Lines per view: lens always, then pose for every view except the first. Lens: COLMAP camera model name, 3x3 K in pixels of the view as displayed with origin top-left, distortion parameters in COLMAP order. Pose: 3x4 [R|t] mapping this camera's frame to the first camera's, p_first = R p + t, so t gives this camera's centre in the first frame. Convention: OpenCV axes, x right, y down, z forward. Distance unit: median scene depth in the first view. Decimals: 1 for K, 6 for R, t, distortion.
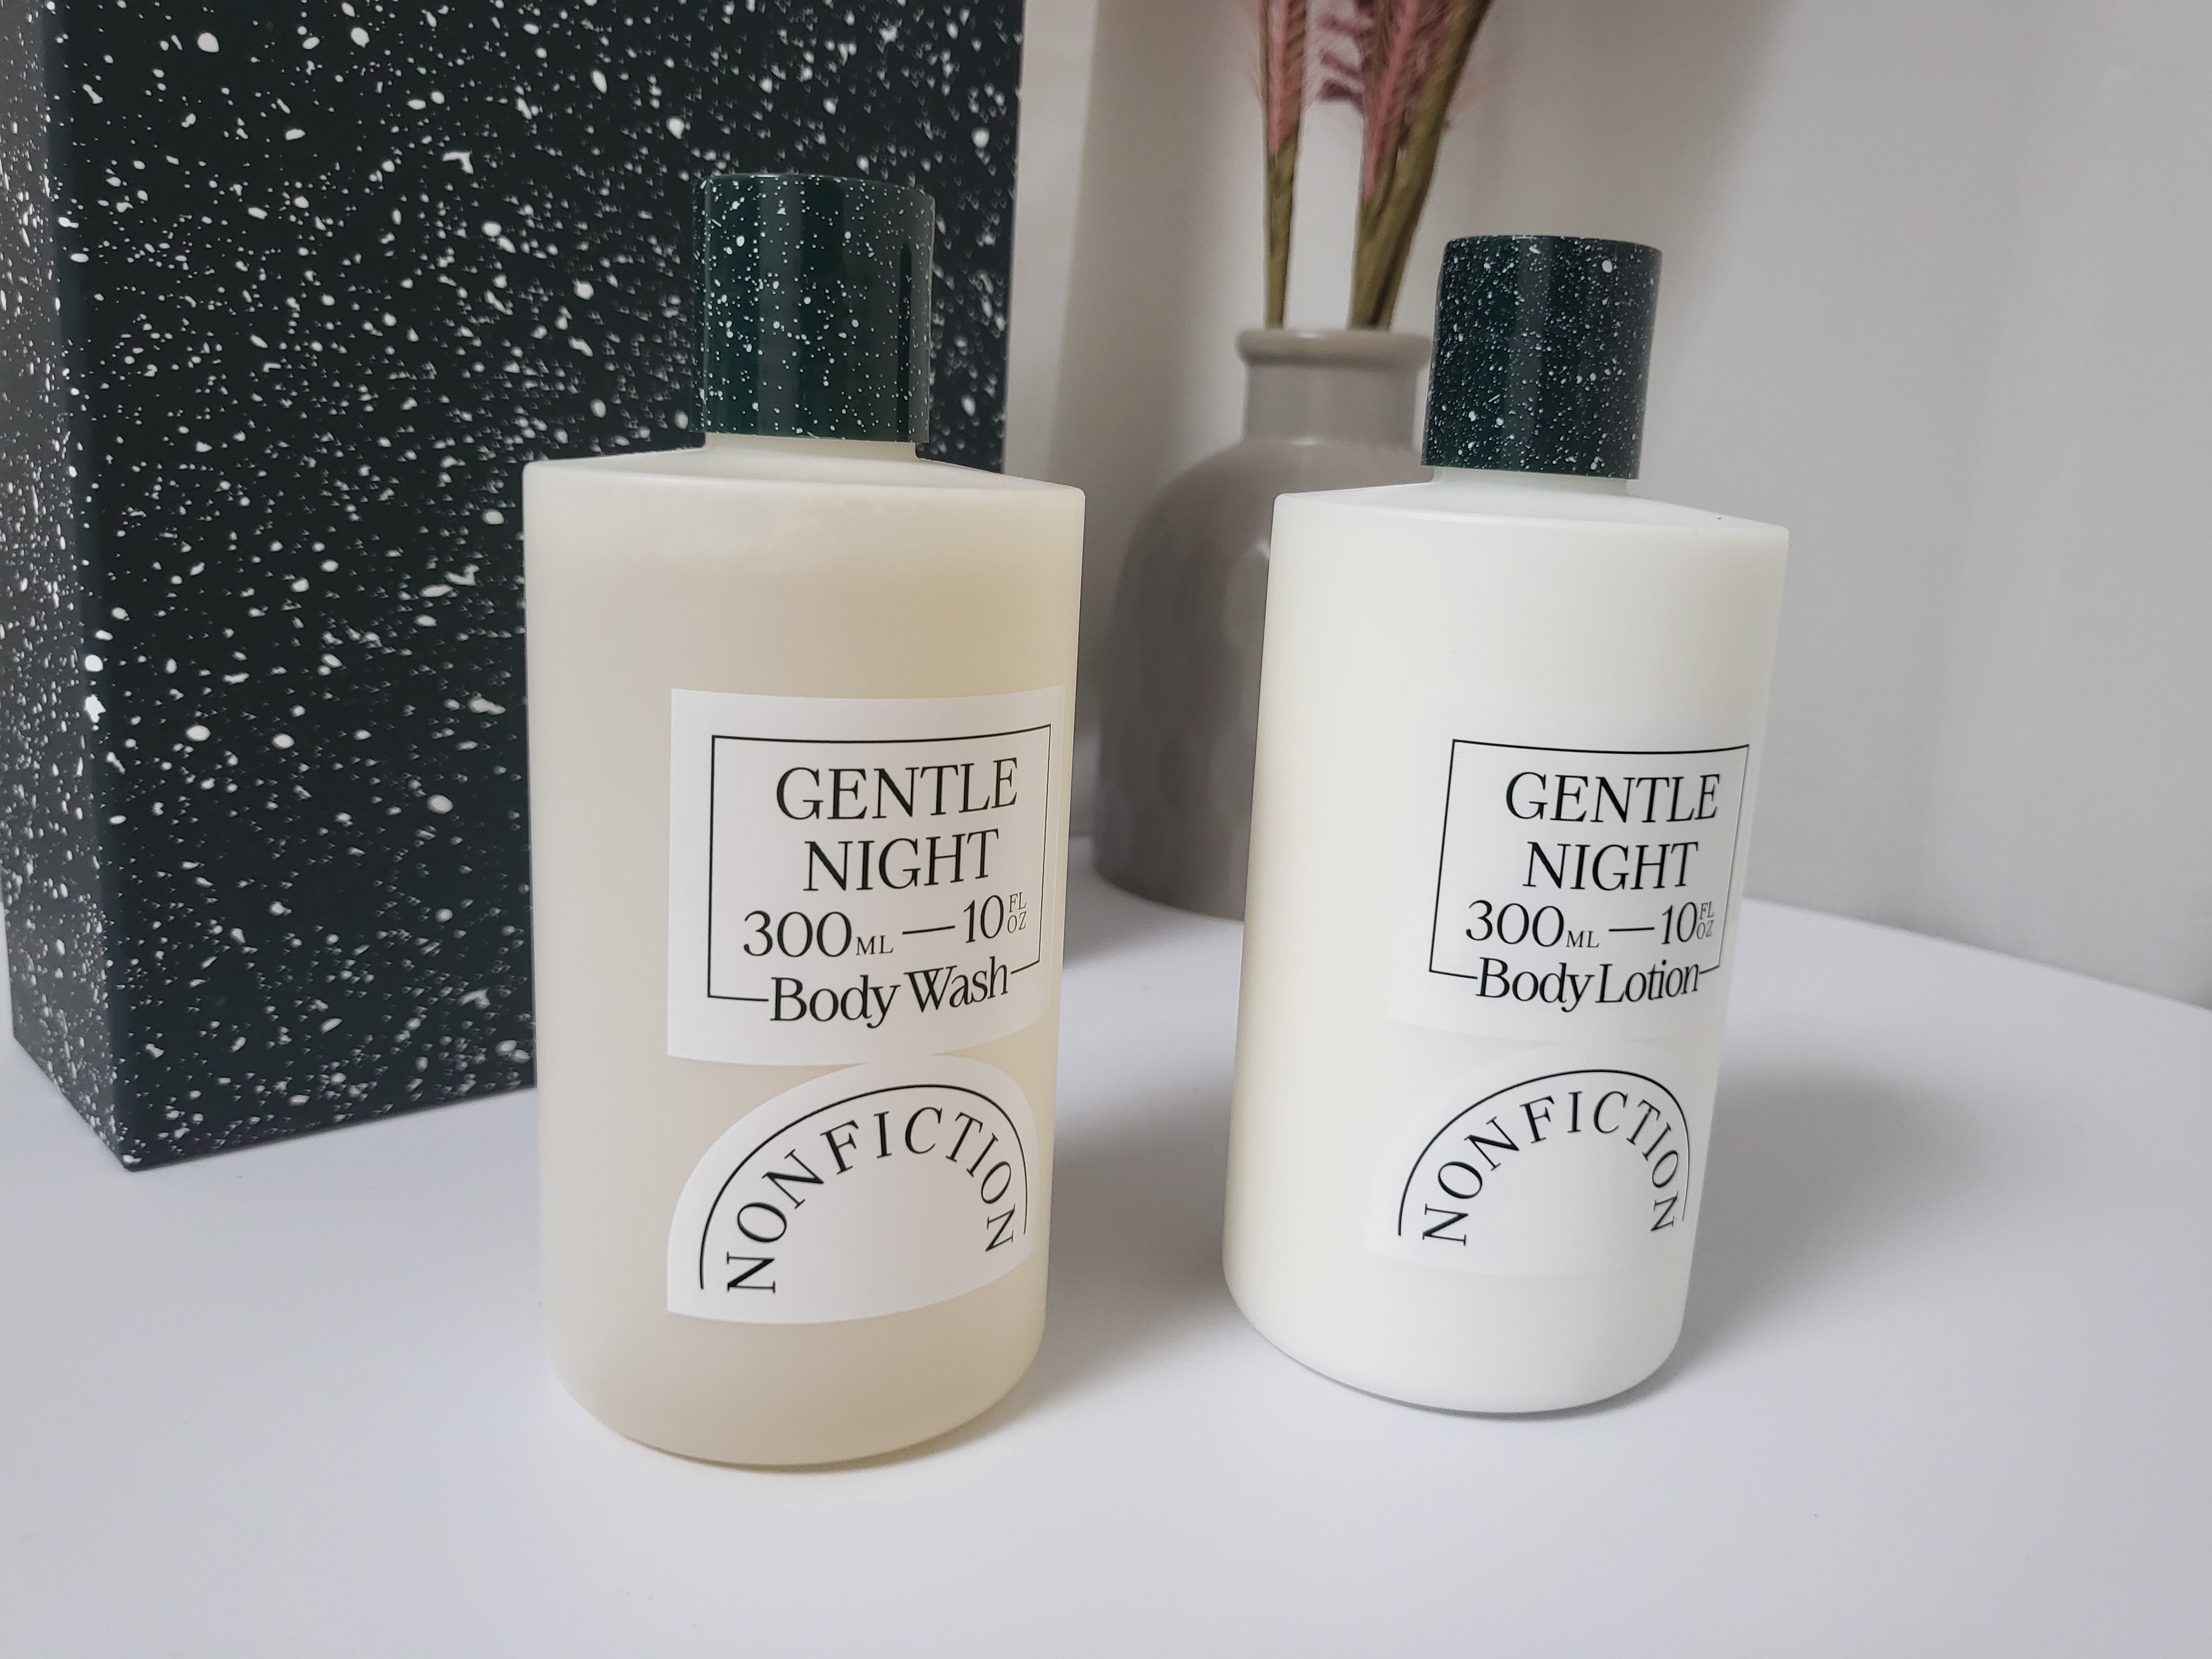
lens RADIAL K [[1657.2, 0, 1106.0], [0, 1657.2, 829.5], [0, 0, 1]] dist [0.138462, 0.030658]
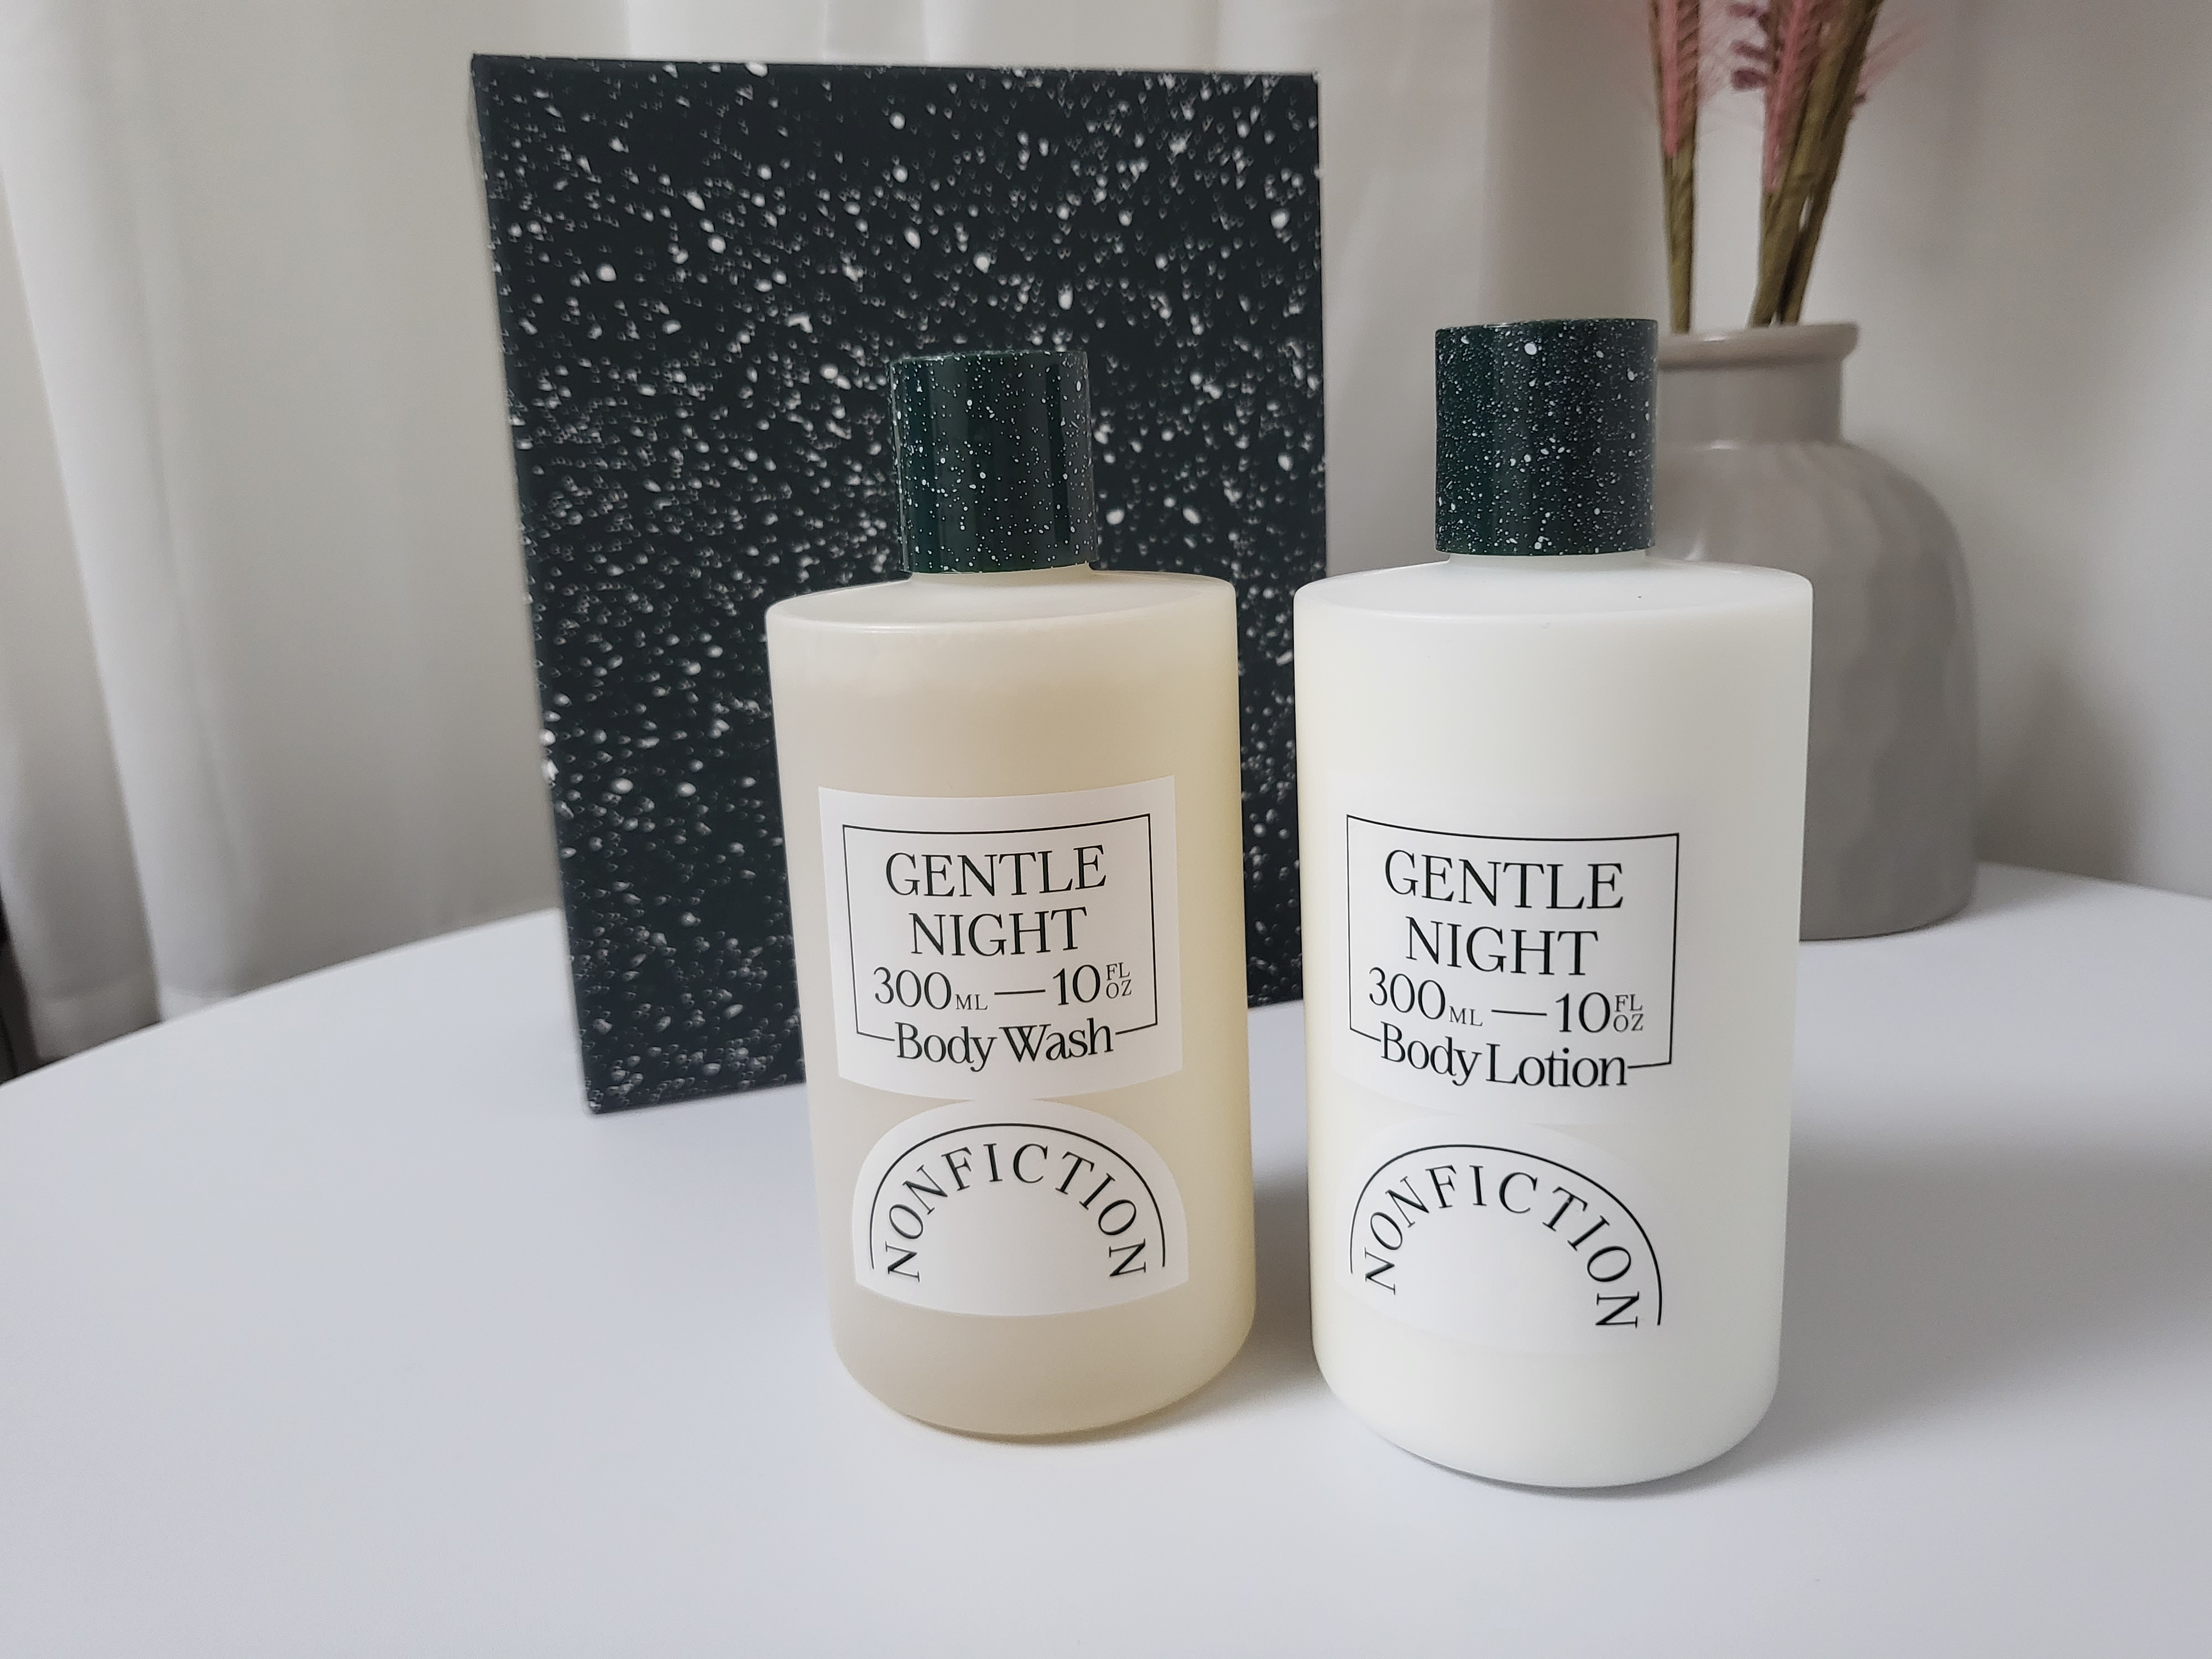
lens RADIAL K [[1657.2, 0, 1106.0], [0, 1657.2, 829.5], [0, 0, 1]] dist [0.138462, 0.030658]
pose [[0.928800, 0.025857, -0.369678, 0.274419], [-0.017304, 0.999501, 0.026435, -0.061112], [0.370177, -0.018155, 0.928784, -0.040273]]
